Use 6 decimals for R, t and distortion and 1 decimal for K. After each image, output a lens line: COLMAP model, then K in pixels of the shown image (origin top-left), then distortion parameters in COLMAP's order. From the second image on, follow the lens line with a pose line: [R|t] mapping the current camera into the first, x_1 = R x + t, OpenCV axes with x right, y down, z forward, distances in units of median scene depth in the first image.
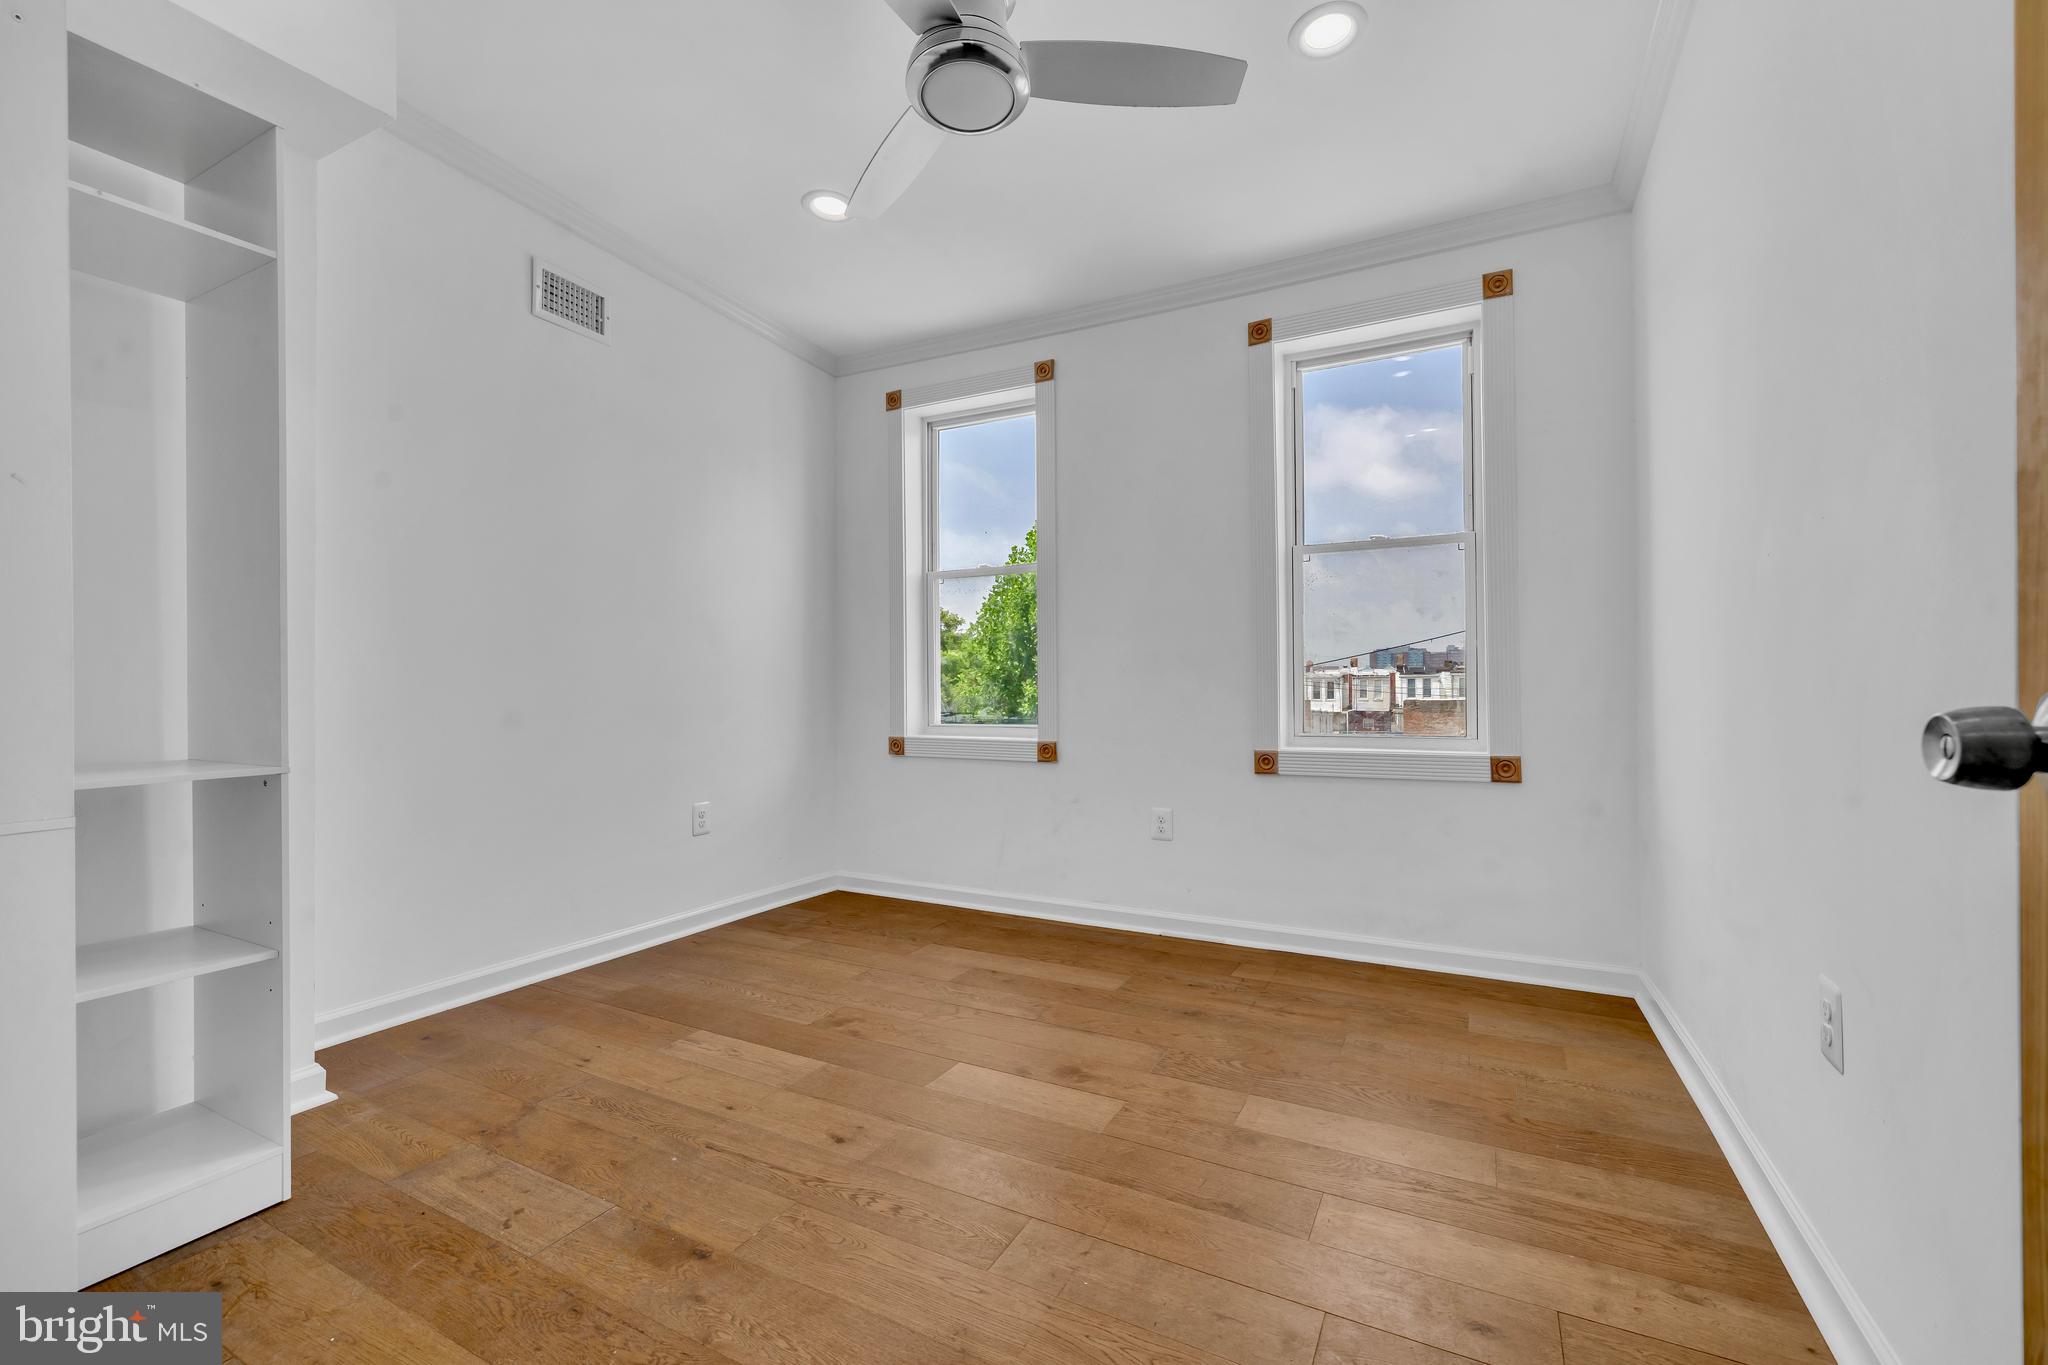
lens RADIAL K [[862.1, 0, 1017.2], [0, 862.1, 679.5], [0, 0, 1]] dist [0.002043, -0.000257]
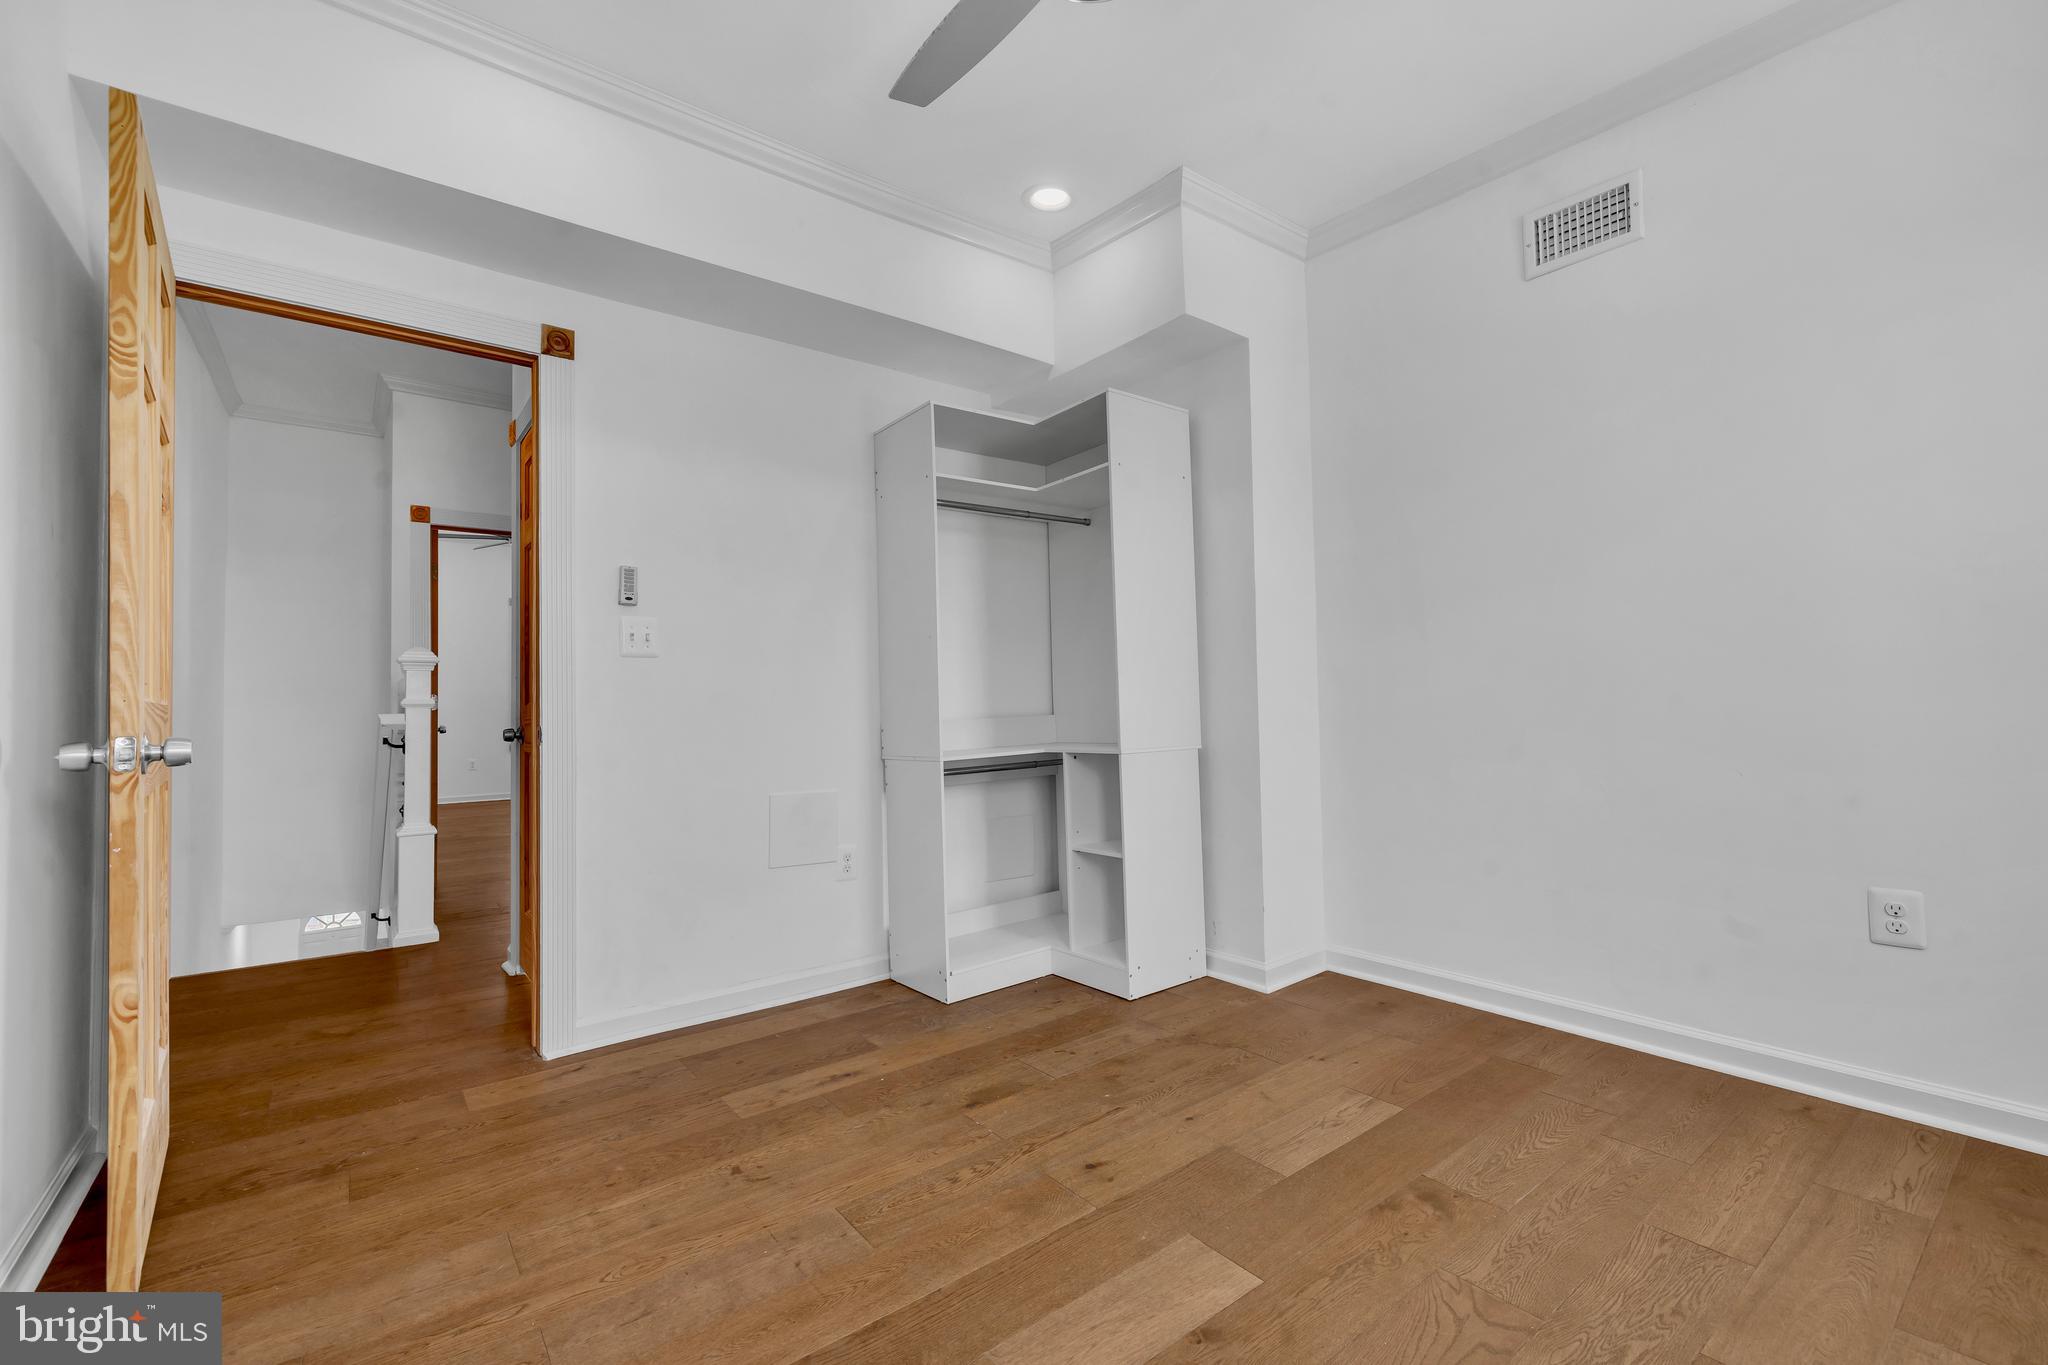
lens RADIAL K [[862.1, 0, 1017.2], [0, 862.1, 679.5], [0, 0, 1]] dist [0.002043, -0.000257]
pose [[-0.412568, -0.018249, -0.910744, 0.679790], [0.033563, 0.998816, -0.035217, 0.010289], [0.910308, -0.045097, -0.411467, 1.250720]]
